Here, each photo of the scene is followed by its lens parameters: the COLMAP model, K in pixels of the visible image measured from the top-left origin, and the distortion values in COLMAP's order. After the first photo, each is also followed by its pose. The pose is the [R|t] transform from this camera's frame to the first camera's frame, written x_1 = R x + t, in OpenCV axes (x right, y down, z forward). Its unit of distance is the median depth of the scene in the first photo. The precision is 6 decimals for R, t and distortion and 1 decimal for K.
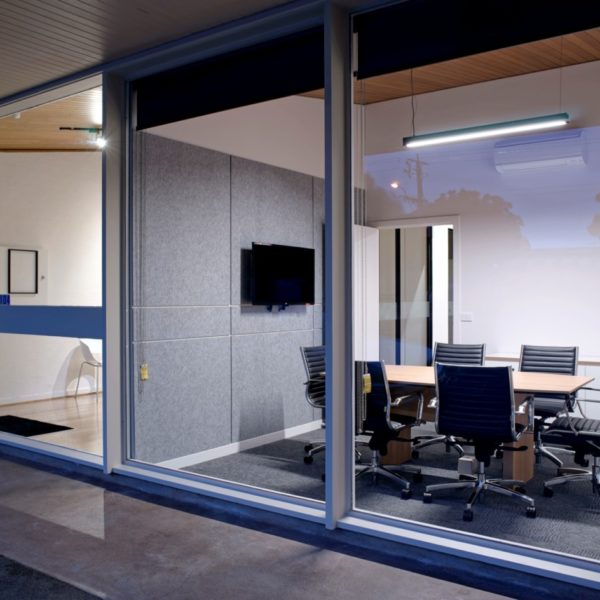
lens RADIAL K [[663.9, 0, 300.0], [0, 663.9, 300.0], [0, 0, 1]] dist [-0.055490, 0.060860]
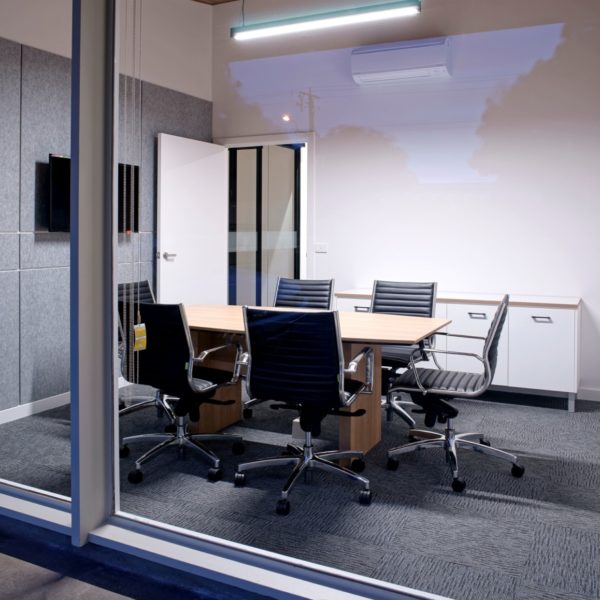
lens RADIAL K [[651.2, 0, 299.5], [0, 651.2, 234.1], [0, 0, 1]] dist [-0.054487, 0.051094]
pose [[0.988421, 0.004997, 0.151654, 0.135640], [-0.005437, 0.999982, 0.002486, 0.008060], [-0.151639, -0.003281, 0.988430, 0.221501]]
